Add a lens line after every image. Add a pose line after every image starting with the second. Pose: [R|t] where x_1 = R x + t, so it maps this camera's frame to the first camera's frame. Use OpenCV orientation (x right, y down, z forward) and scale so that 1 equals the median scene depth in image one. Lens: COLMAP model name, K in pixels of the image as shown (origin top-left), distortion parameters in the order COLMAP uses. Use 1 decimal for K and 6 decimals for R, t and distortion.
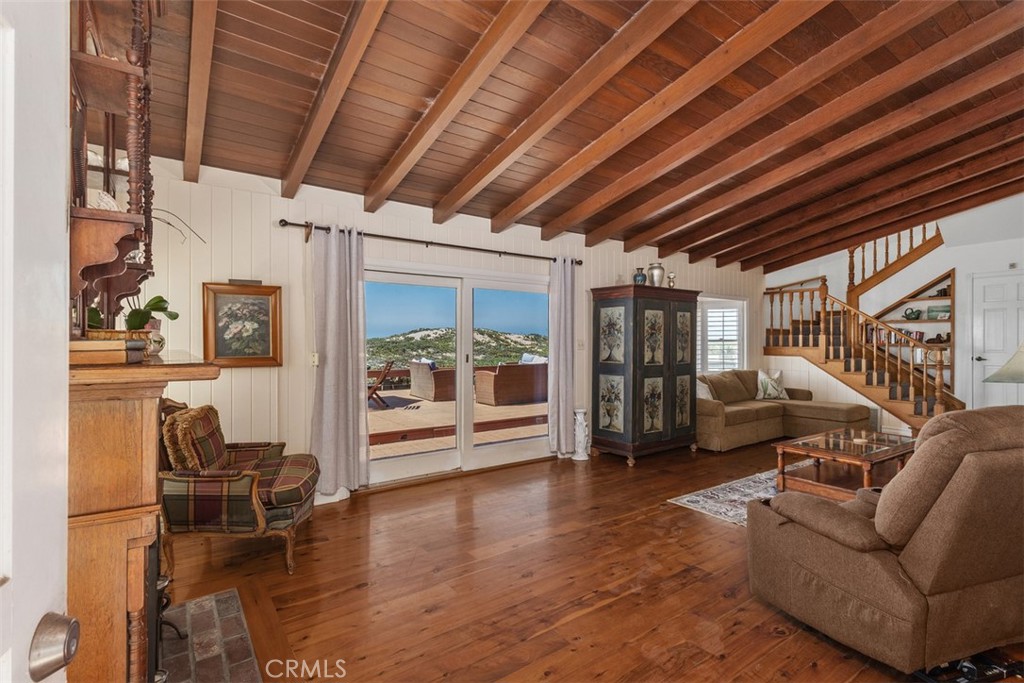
lens RADIAL K [[474.9, 0, 512.5], [0, 474.9, 348.4], [0, 0, 1]] dist [0.002513, 0.002647]
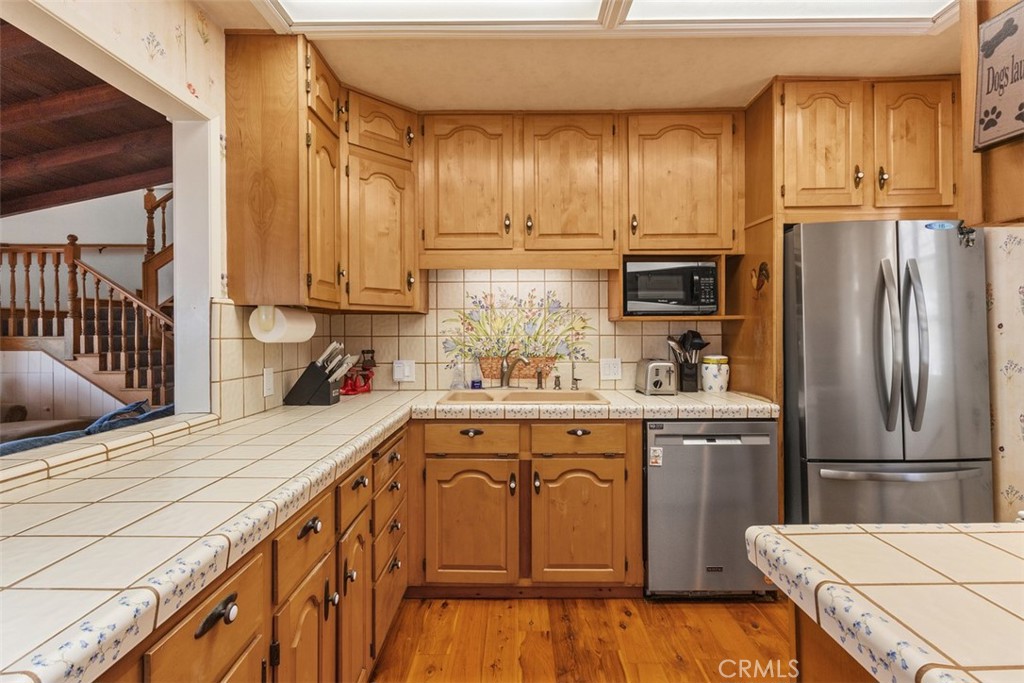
lens RADIAL K [[474.9, 0, 513.3], [0, 474.9, 333.5], [0, 0, 1]] dist [0.002513, 0.002647]
pose [[0.588005, -0.005839, 0.808836, 0.622029], [0.015380, 0.999874, -0.003962, 0.007506], [-0.808711, 0.014770, 0.588021, 0.116434]]
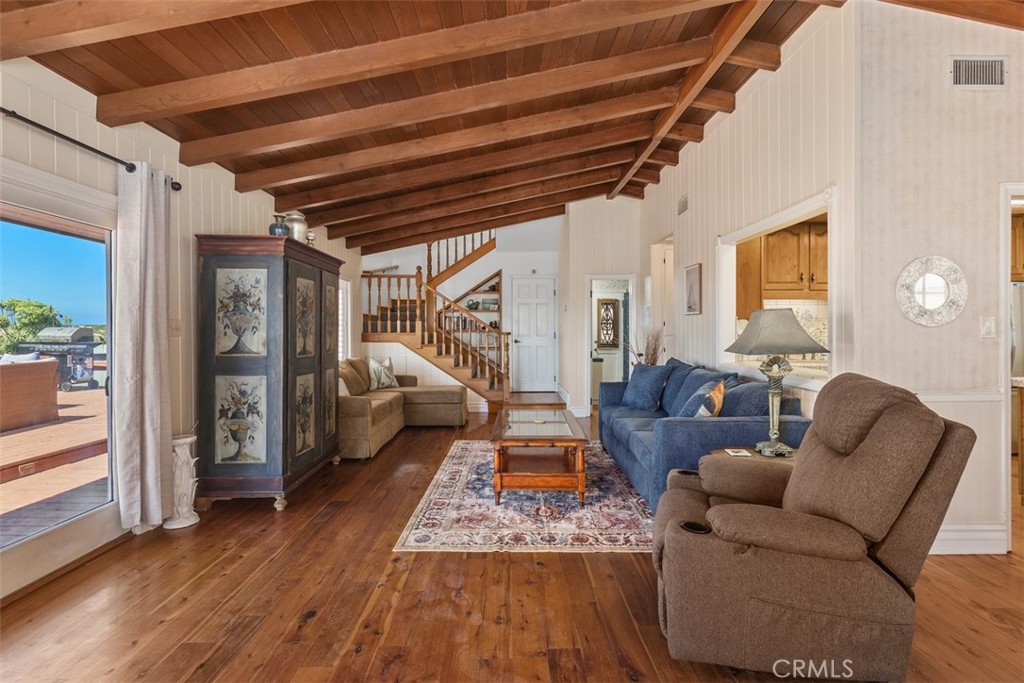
lens RADIAL K [[474.9, 0, 514.8], [0, 474.9, 334.7], [0, 0, 1]] dist [0.002513, 0.002647]
pose [[0.575646, -0.005938, 0.817677, -0.091951], [0.012083, 0.999926, -0.001245, 0.006742], [-0.817610, 0.010597, 0.575676, 0.311328]]
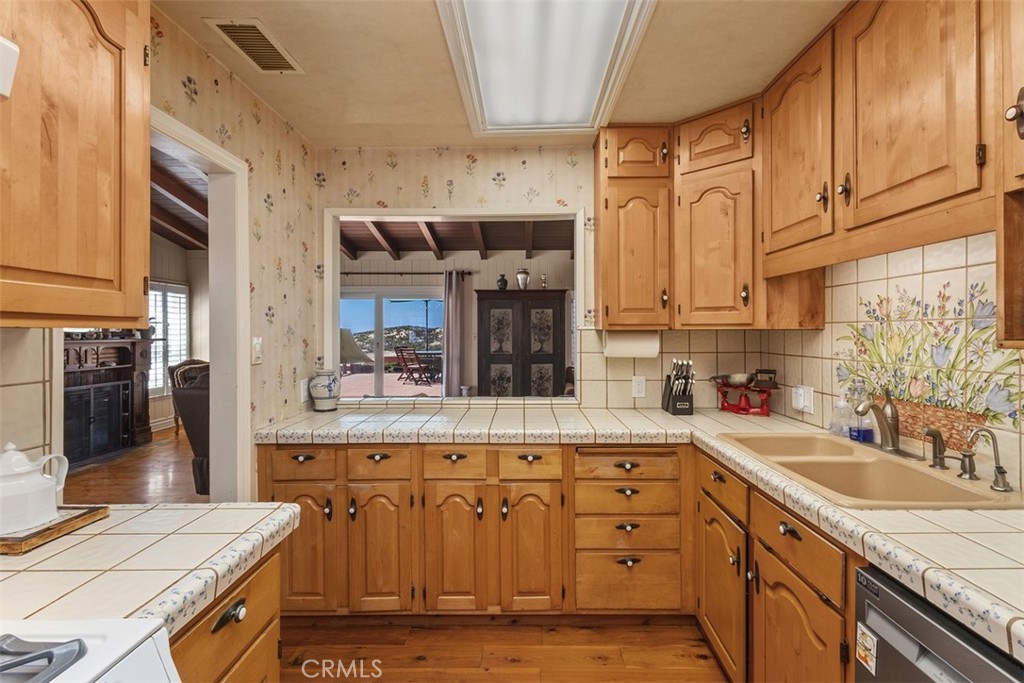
lens RADIAL K [[474.9, 0, 519.6], [0, 474.9, 336.3], [0, 0, 1]] dist [0.002513, 0.002647]
pose [[0.807292, 0.002615, -0.590147, 0.969696], [-0.004180, 0.999990, -0.001287, -0.007839], [0.590138, 0.003505, 0.807295, 0.035668]]
